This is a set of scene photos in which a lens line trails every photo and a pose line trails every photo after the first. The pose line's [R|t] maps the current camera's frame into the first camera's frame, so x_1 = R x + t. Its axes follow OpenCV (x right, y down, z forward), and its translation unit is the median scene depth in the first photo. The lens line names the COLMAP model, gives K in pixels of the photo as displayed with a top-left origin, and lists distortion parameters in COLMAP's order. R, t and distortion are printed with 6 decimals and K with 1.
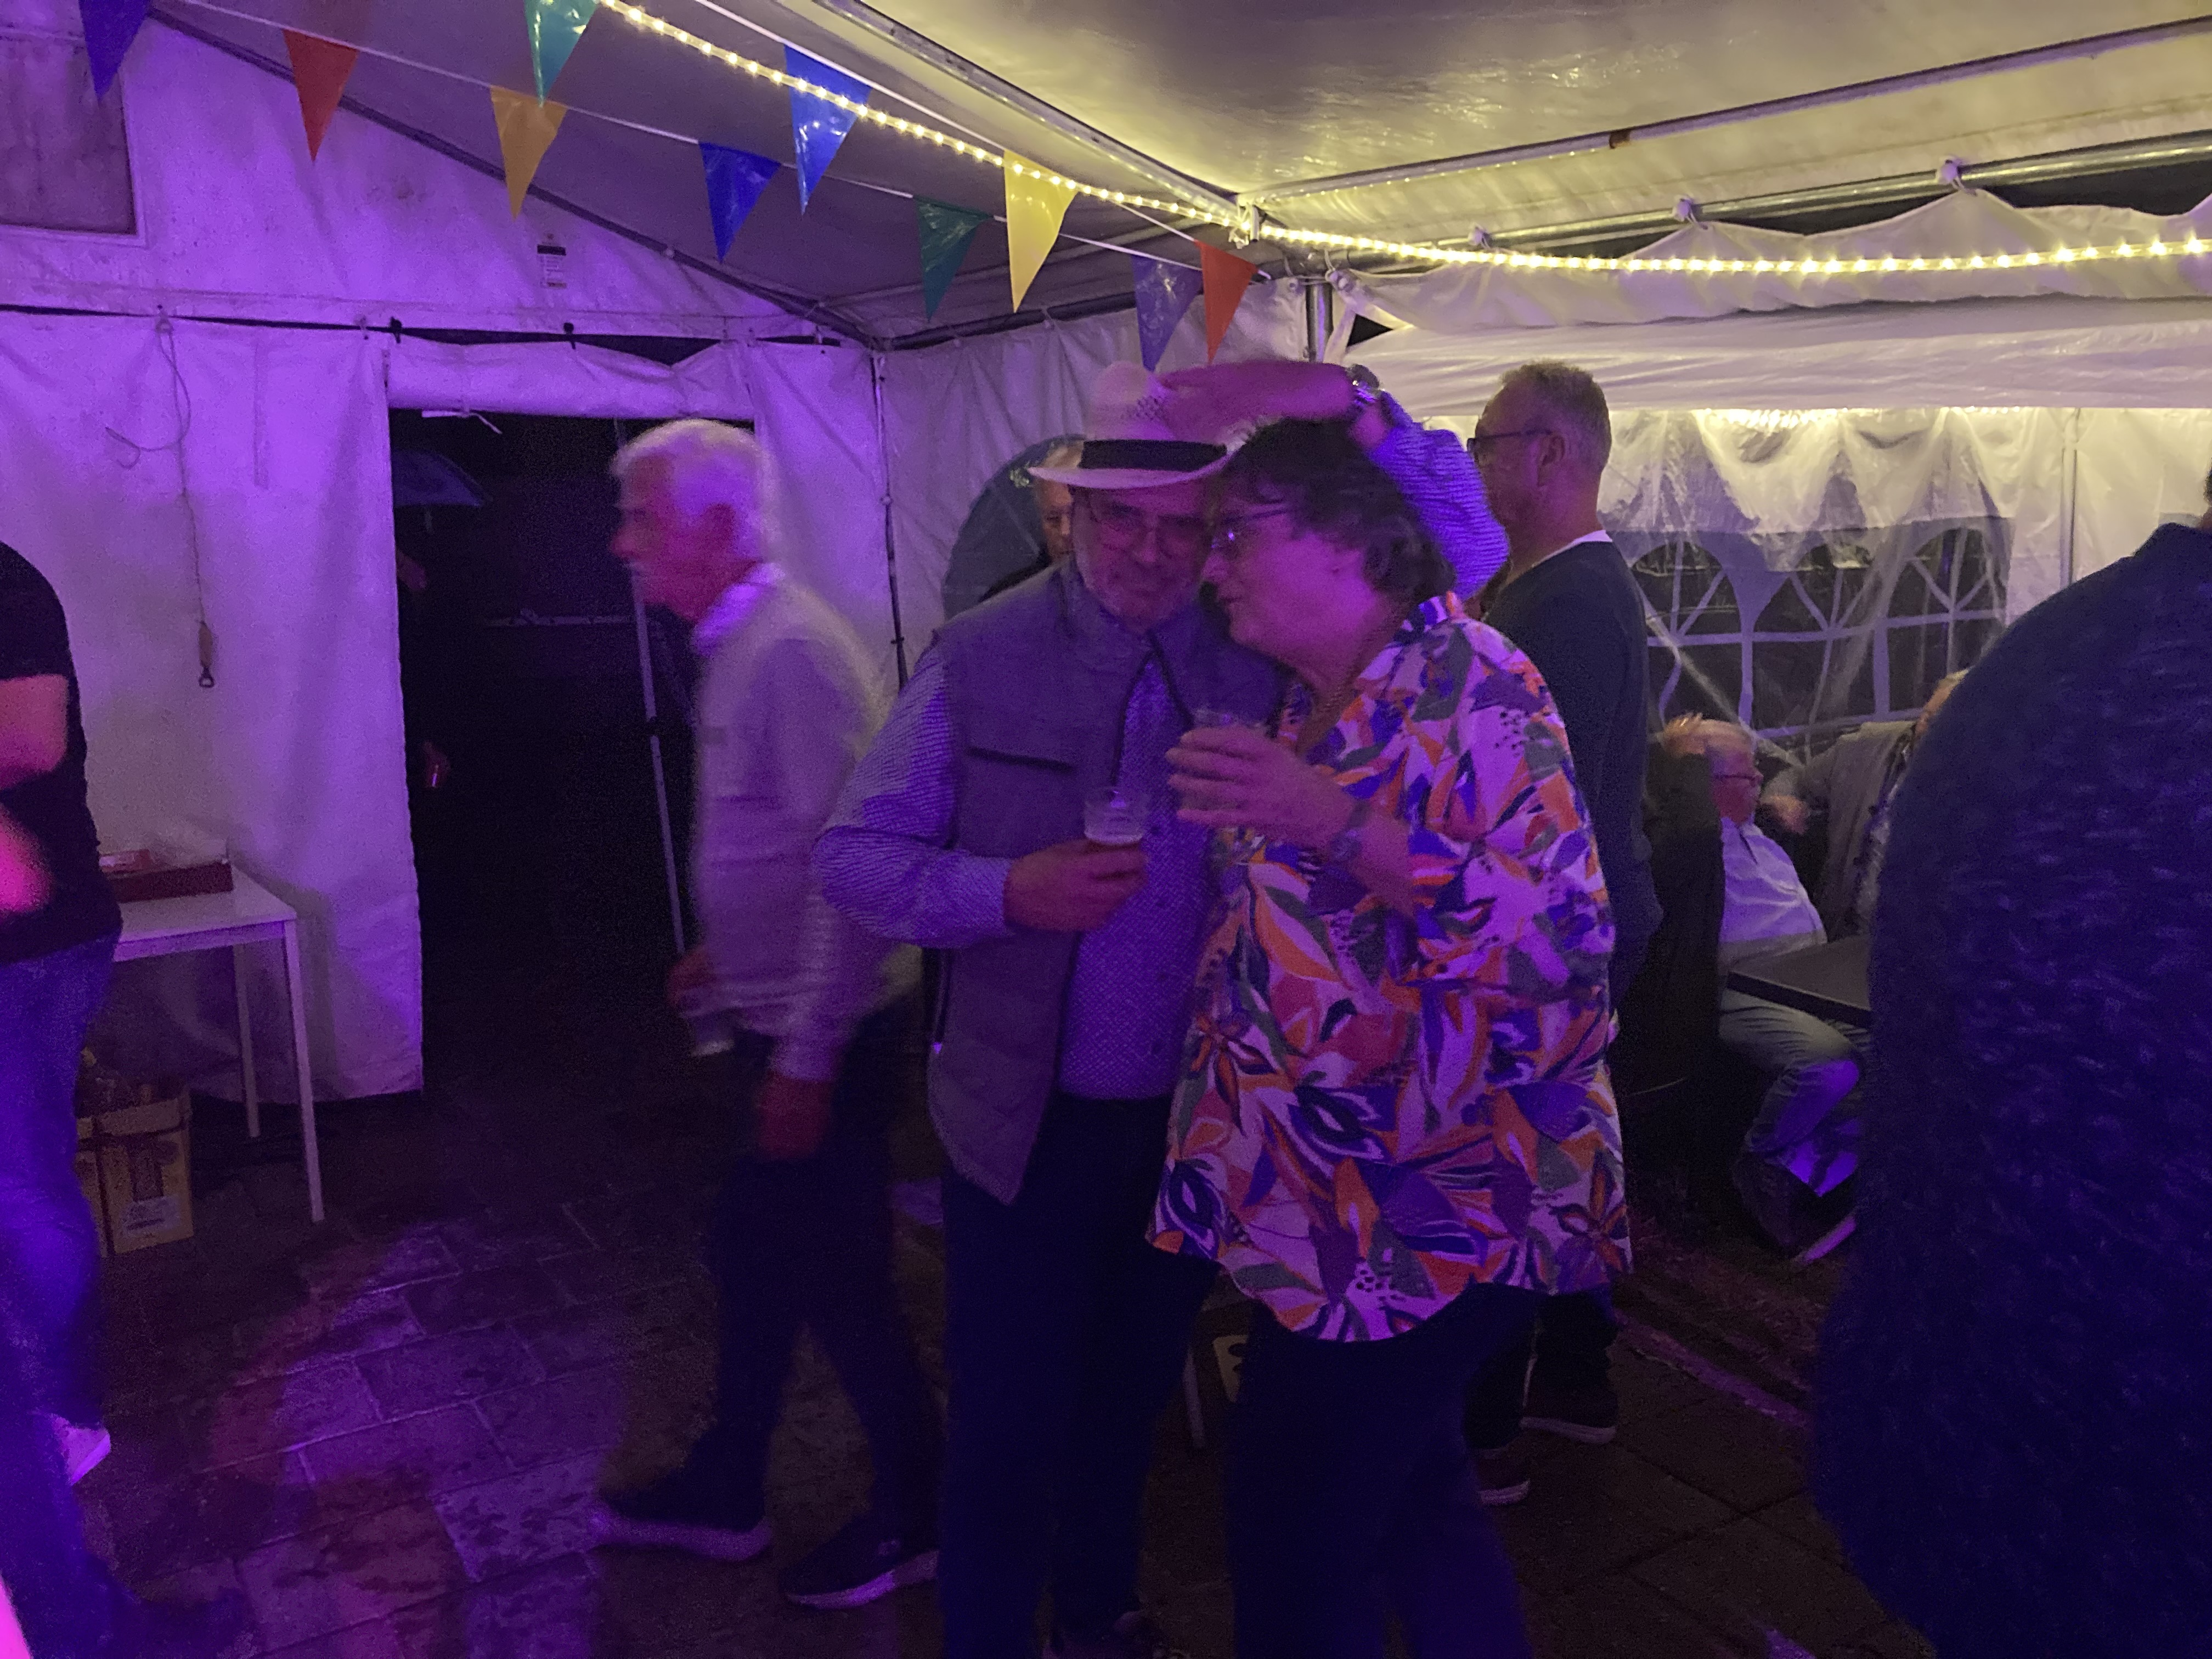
lens RADIAL K [[1838.4, 0, 1088.1], [0, 1838.4, 840.7], [0, 0, 1]] dist [0.030544, -0.022976]
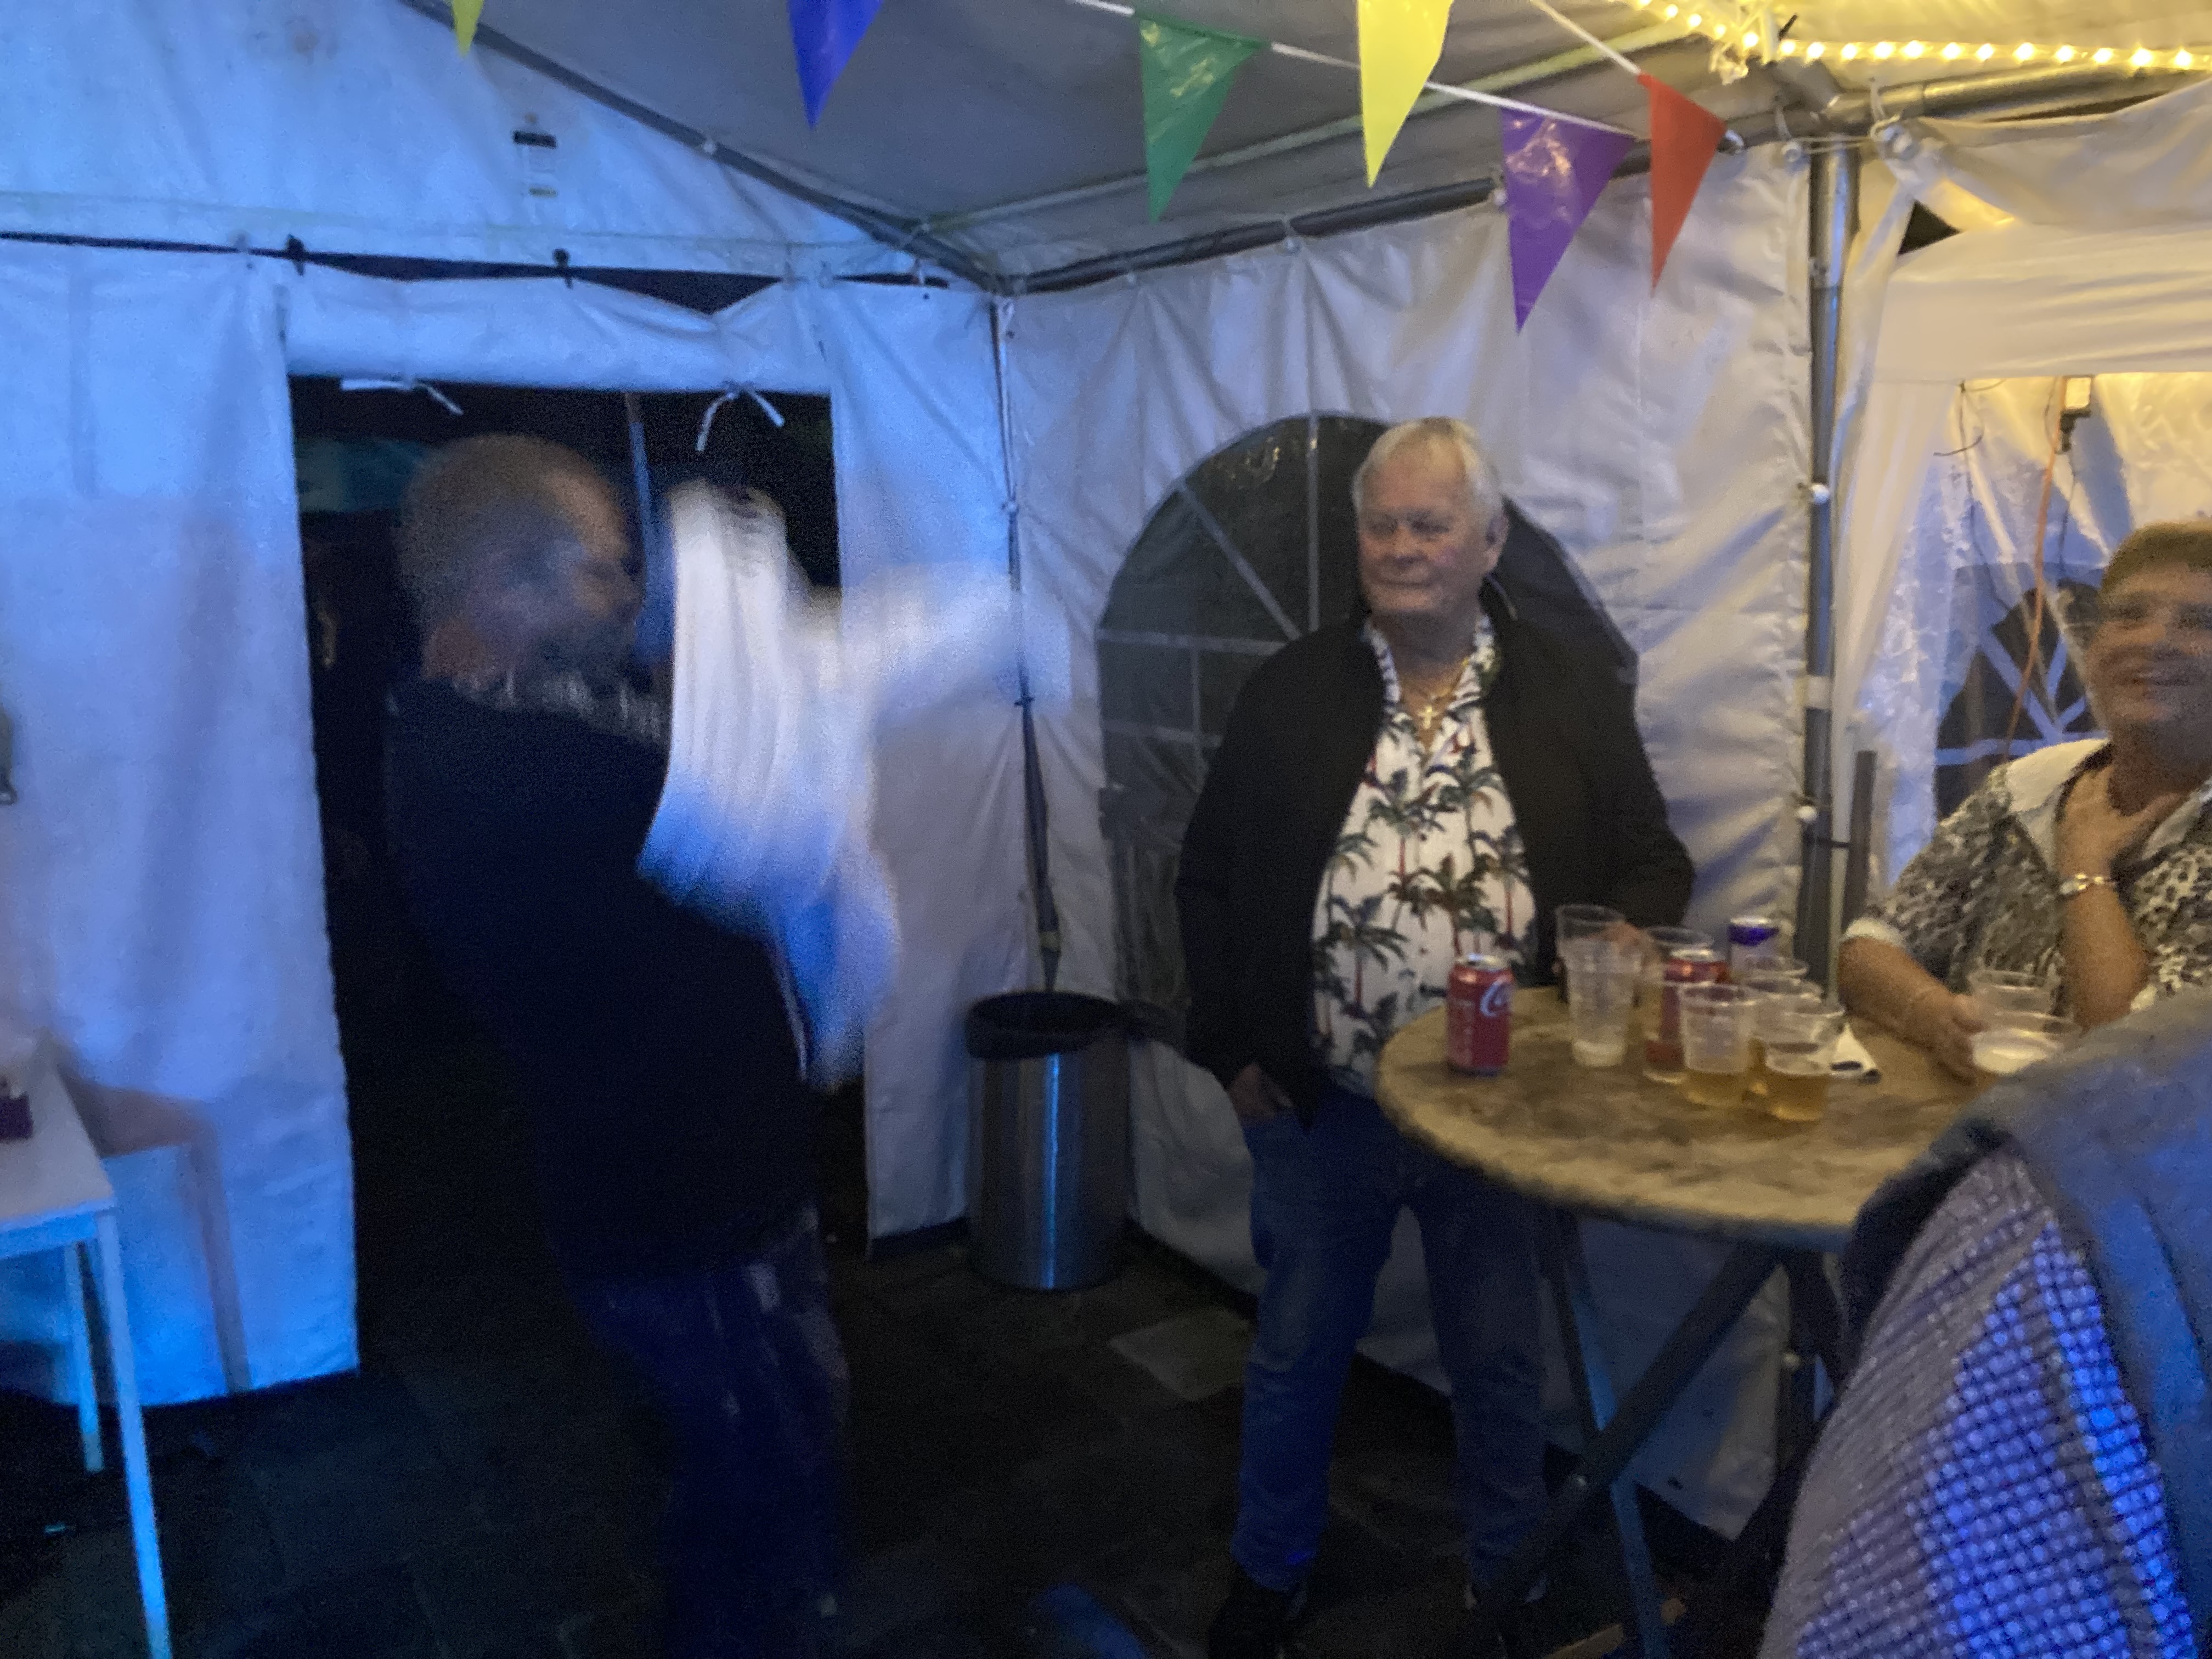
lens RADIAL K [[1838.4, 0, 1107.3], [0, 1838.4, 838.1], [0, 0, 1]] dist [0.030544, -0.022976]
pose [[0.999969, -0.003901, 0.006900, -0.091853], [0.003844, 0.999959, 0.008238, -0.073727], [-0.006931, -0.008211, 0.999942, 0.338940]]
